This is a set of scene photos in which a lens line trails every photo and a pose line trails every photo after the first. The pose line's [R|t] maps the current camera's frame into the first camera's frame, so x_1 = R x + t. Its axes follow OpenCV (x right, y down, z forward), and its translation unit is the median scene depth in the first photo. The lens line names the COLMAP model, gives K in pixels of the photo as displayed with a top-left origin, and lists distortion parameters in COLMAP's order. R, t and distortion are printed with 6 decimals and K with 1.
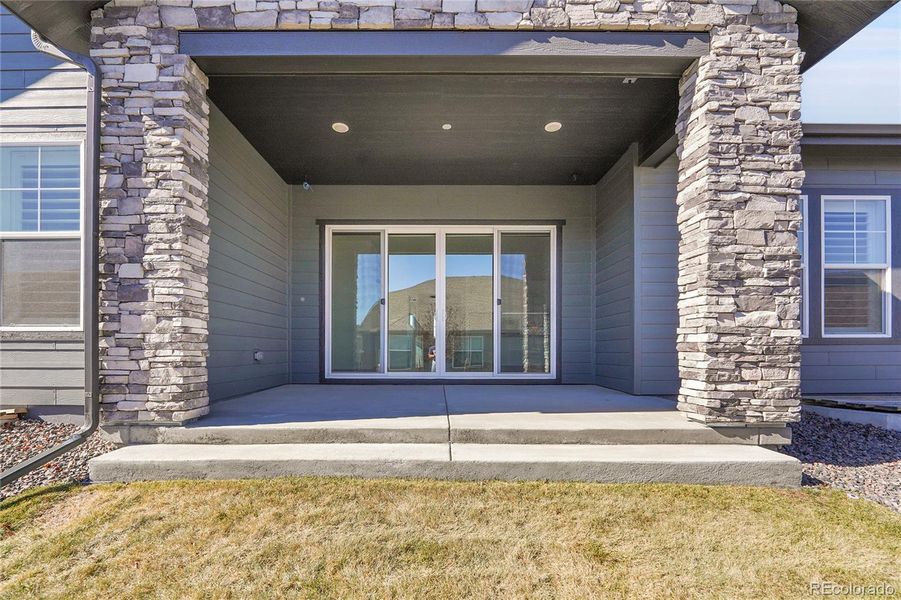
lens RADIAL K [[381.5, 0, 432.9], [0, 381.5, 348.9], [0, 0, 1]] dist [-0.006824, 0.000014]
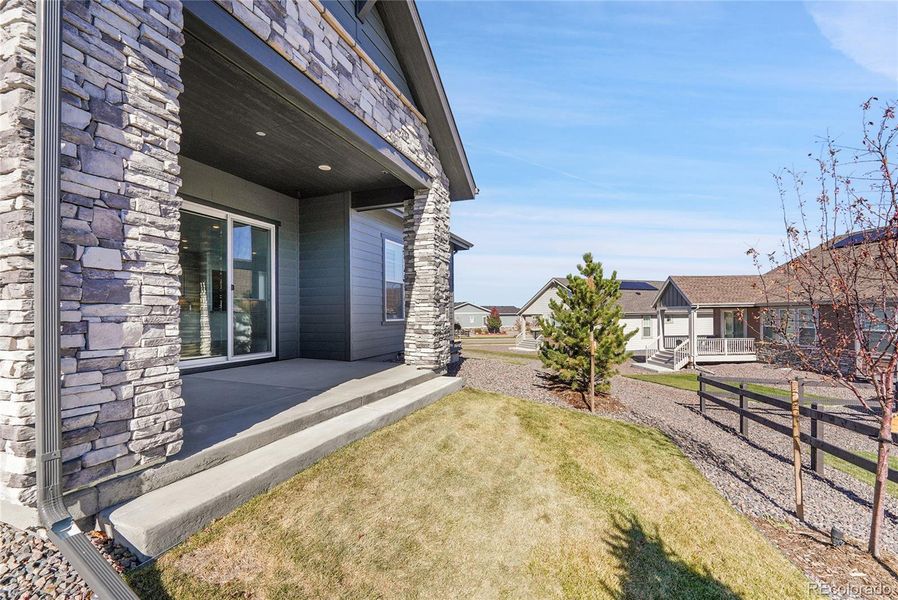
lens RADIAL K [[380.2, 0, 449.0], [0, 380.2, 312.4], [0, 0, 1]] dist [-0.006824, 0.000014]
pose [[0.365779, 0.003276, 0.930696, -1.201269], [0.004375, 0.999977, -0.005240, -0.101818], [-0.930691, 0.005989, 0.365756, 0.168484]]
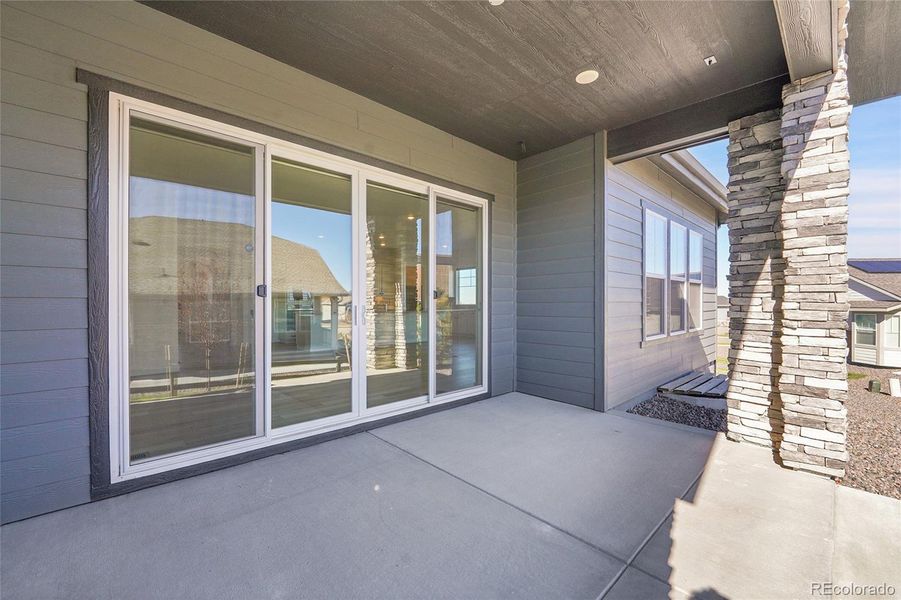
lens RADIAL K [[381.5, 0, 442.5], [0, 381.5, 305.2], [0, 0, 1]] dist [-0.006824, 0.000014]
pose [[0.739927, -0.000576, 0.672687, -0.606996], [-0.002896, 0.999988, 0.004041, -0.226749], [-0.672681, -0.004938, 0.739916, 1.002986]]
